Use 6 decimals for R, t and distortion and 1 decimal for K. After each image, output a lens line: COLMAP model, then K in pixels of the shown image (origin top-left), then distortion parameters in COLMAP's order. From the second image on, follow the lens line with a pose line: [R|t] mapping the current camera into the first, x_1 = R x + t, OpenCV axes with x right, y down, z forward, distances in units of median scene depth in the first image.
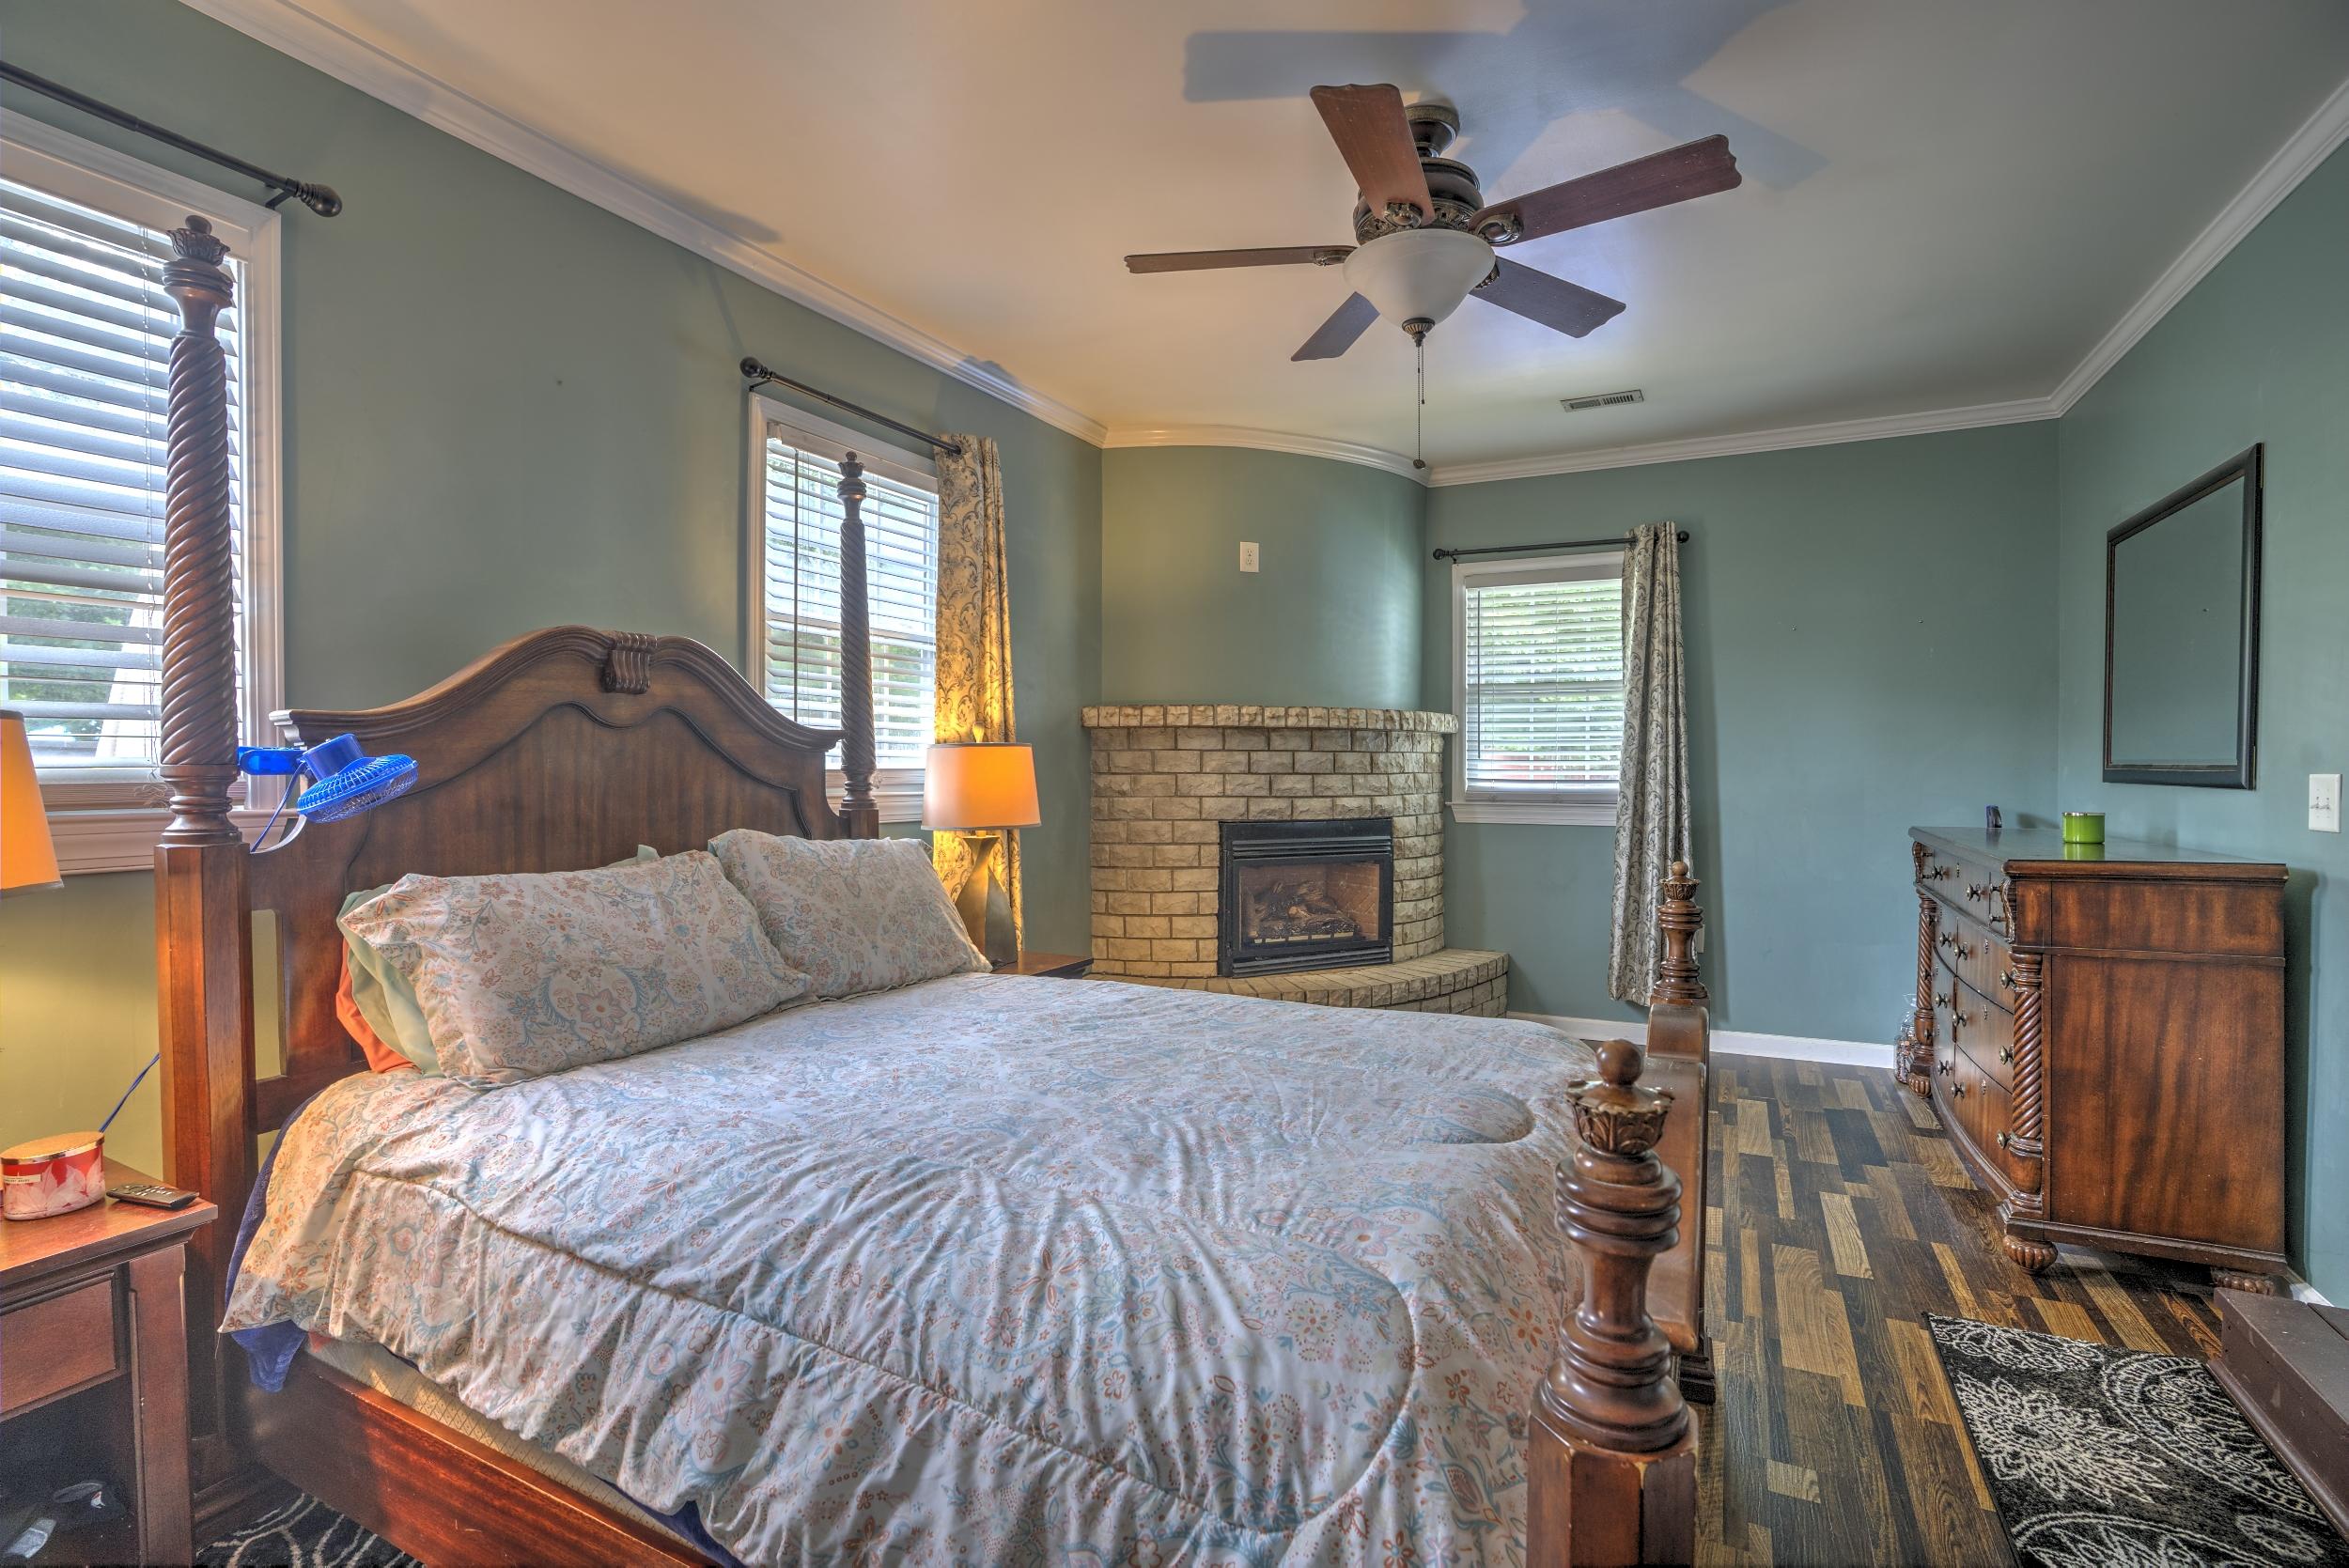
lens RADIAL K [[1078.8, 0, 1176.3], [0, 1078.8, 778.7], [0, 0, 1]] dist [-0.065307, 0.023875]
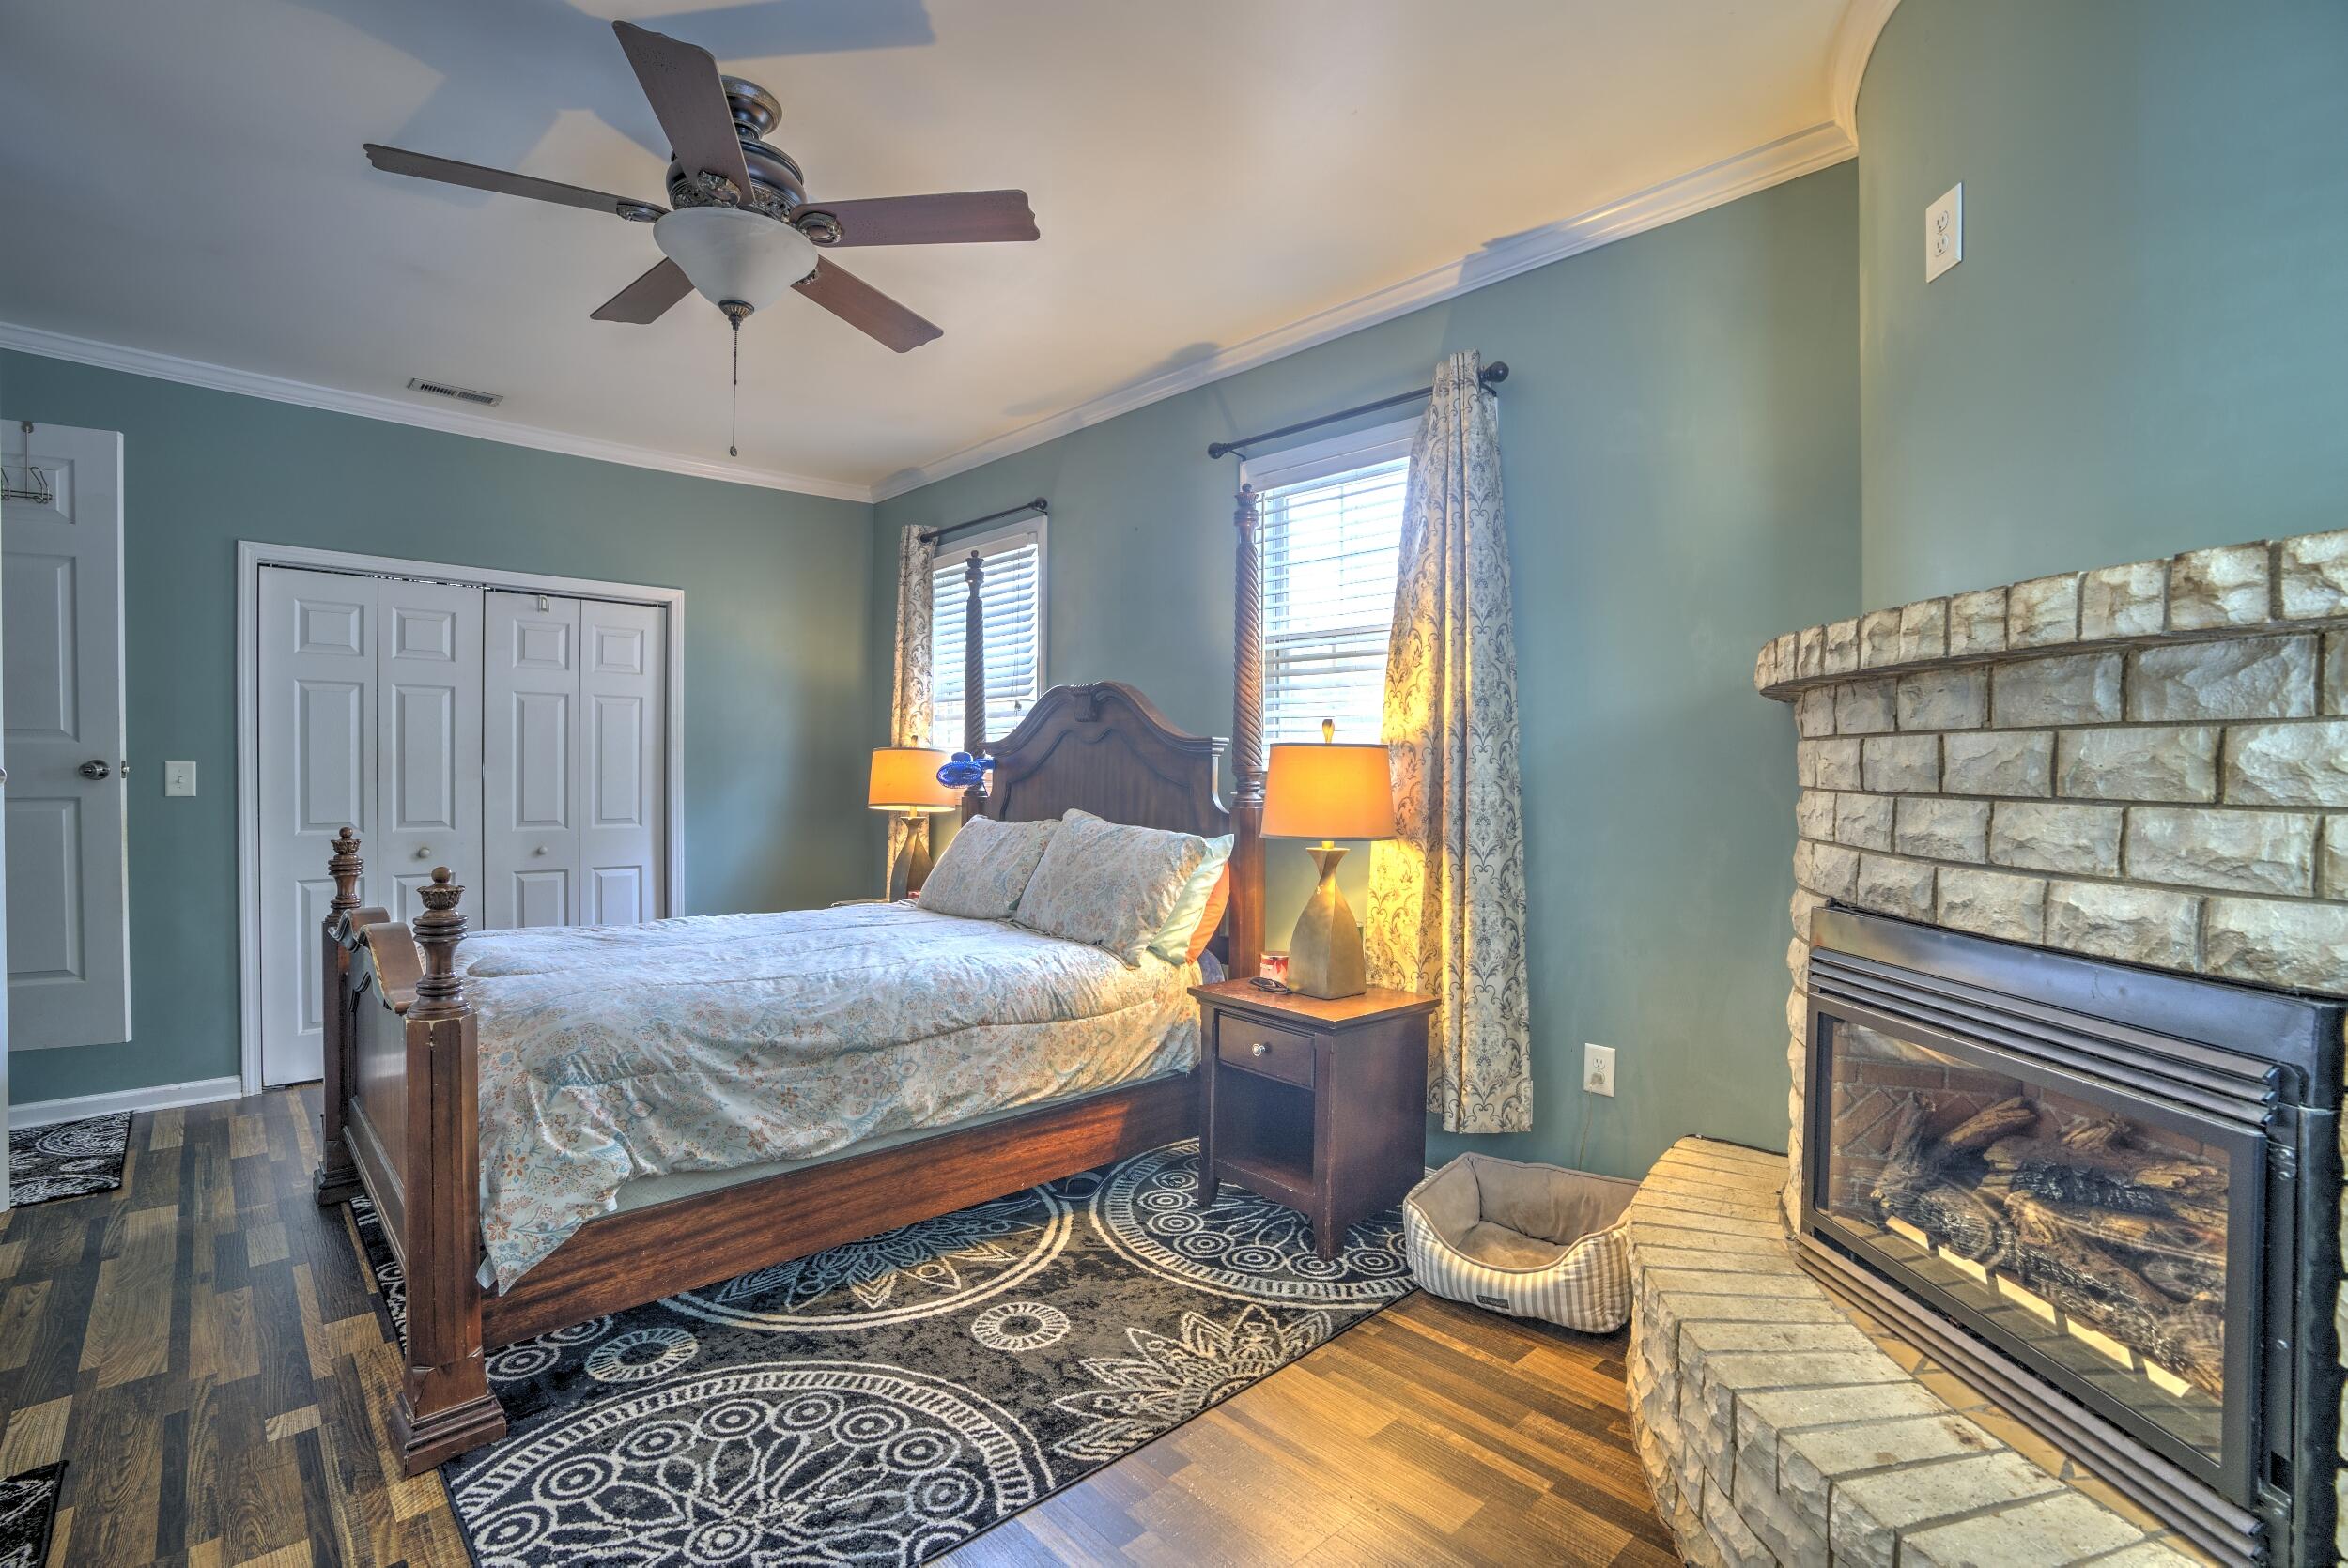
lens RADIAL K [[1078.3, 0, 1192.5], [0, 1078.3, 775.0], [0, 0, 1]] dist [-0.065307, 0.023875]
pose [[-0.324955, 0.004227, -0.945720, 0.629253], [-0.020044, 0.999735, 0.011355, -0.012802], [0.945517, 0.022646, -0.324784, 1.079316]]
